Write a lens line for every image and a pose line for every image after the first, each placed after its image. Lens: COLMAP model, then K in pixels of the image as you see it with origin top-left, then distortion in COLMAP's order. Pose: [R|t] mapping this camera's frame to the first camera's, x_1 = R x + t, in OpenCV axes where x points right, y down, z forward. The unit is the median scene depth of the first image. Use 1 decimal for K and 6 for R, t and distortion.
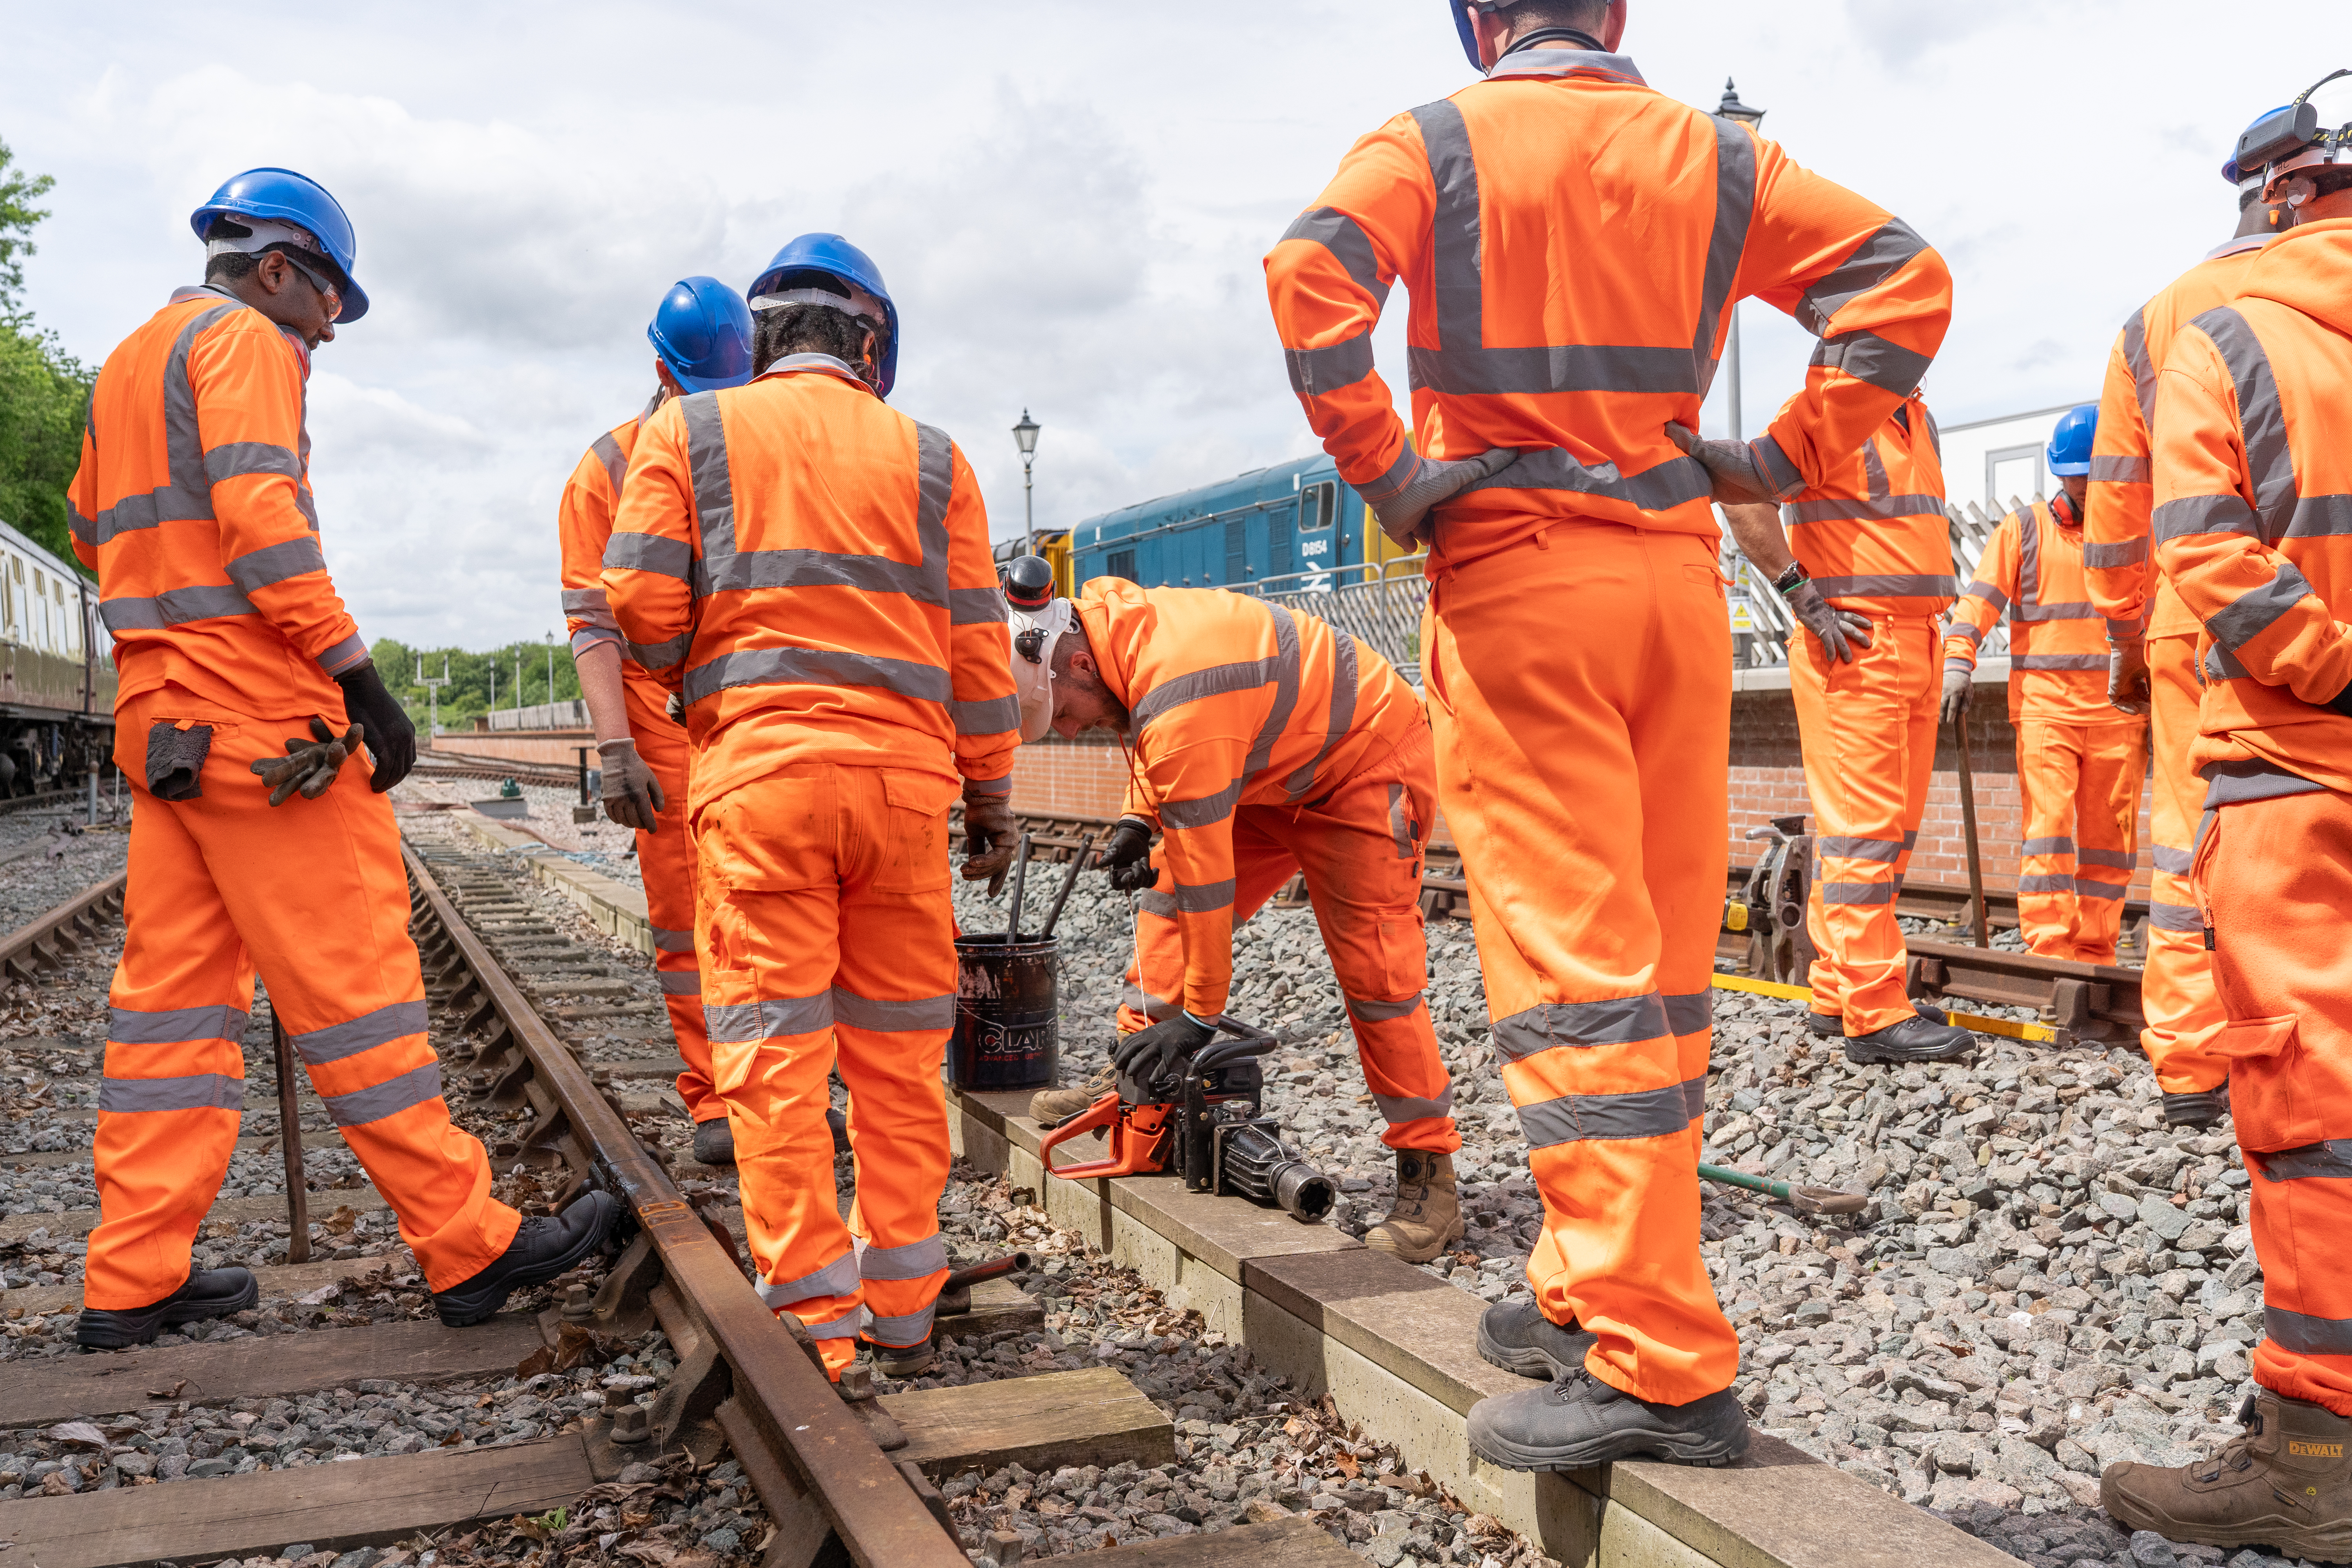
lens RADIAL K [[2255.7, 0, 1176.0], [0, 2255.7, 784.0], [0, 0, 1]] dist [0.009193, -0.007046]
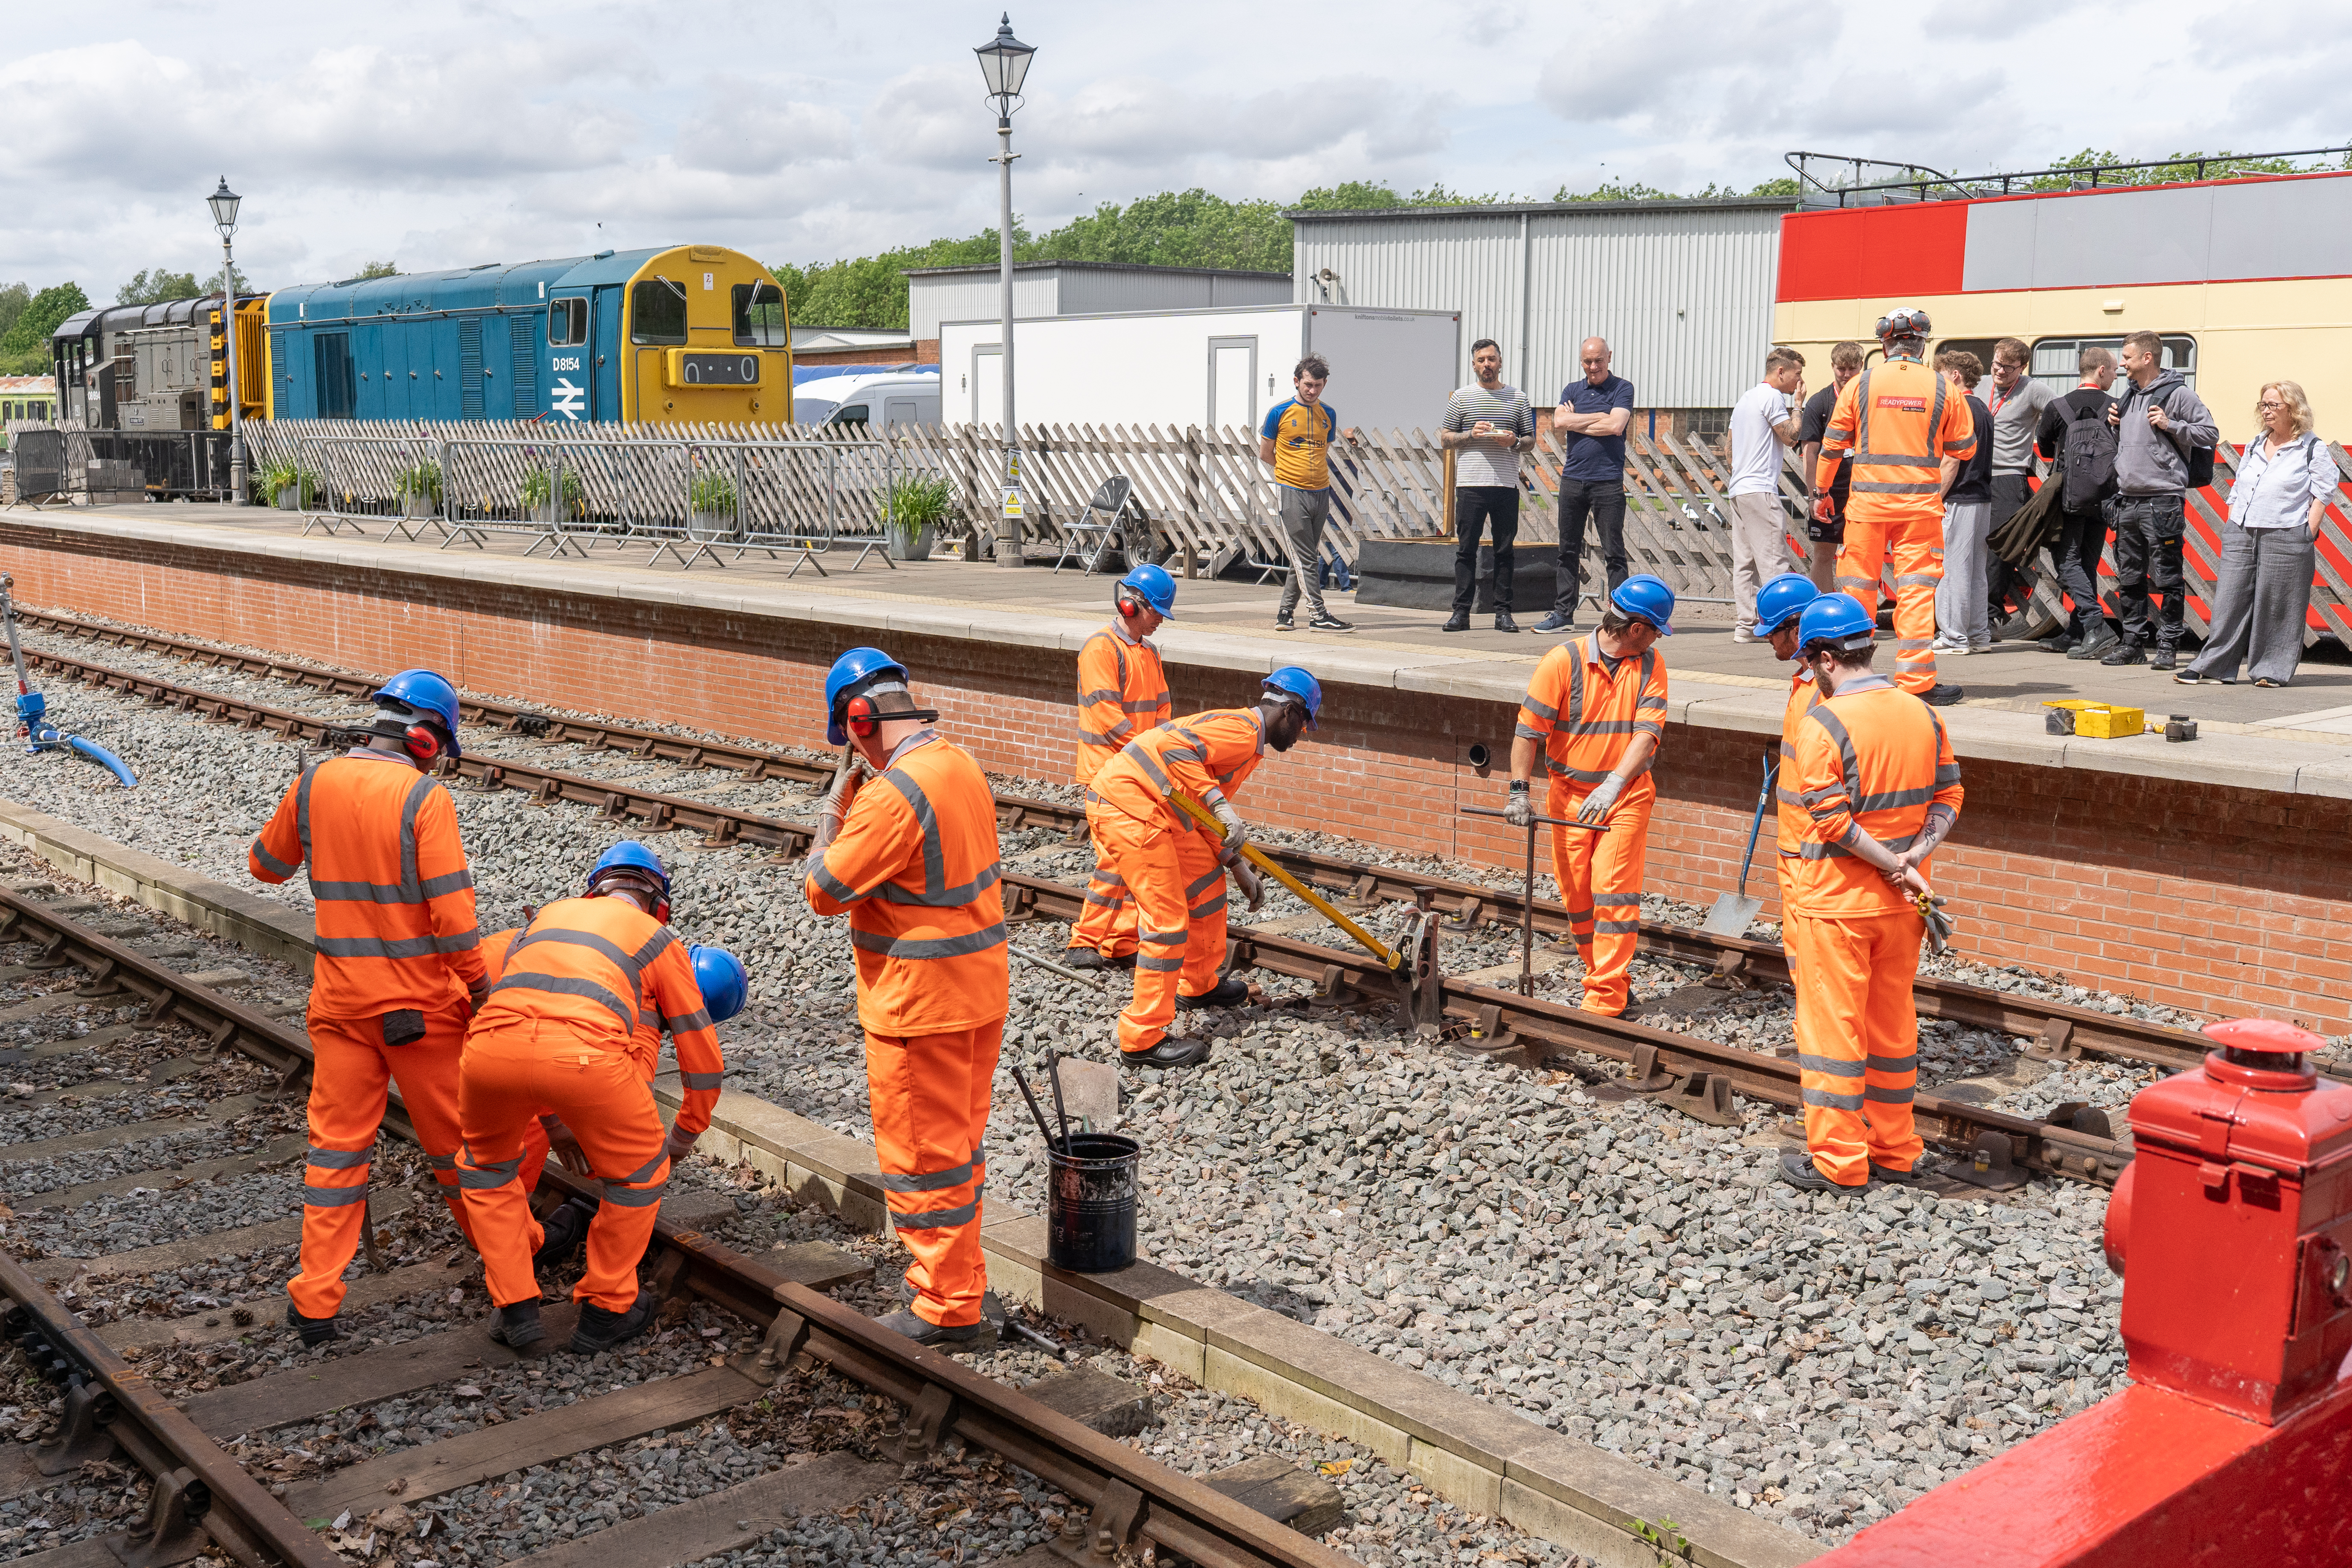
lens RADIAL K [[2422.9, 0, 1176.0], [0, 2422.9, 784.0], [0, 0, 1]] dist [-0.006186, -0.001516]
pose [[0.937945, -0.027164, 0.345719, -0.276312], [-0.014112, 0.993112, 0.116319, -0.220549], [-0.346497, -0.113980, 0.931101, -0.503617]]
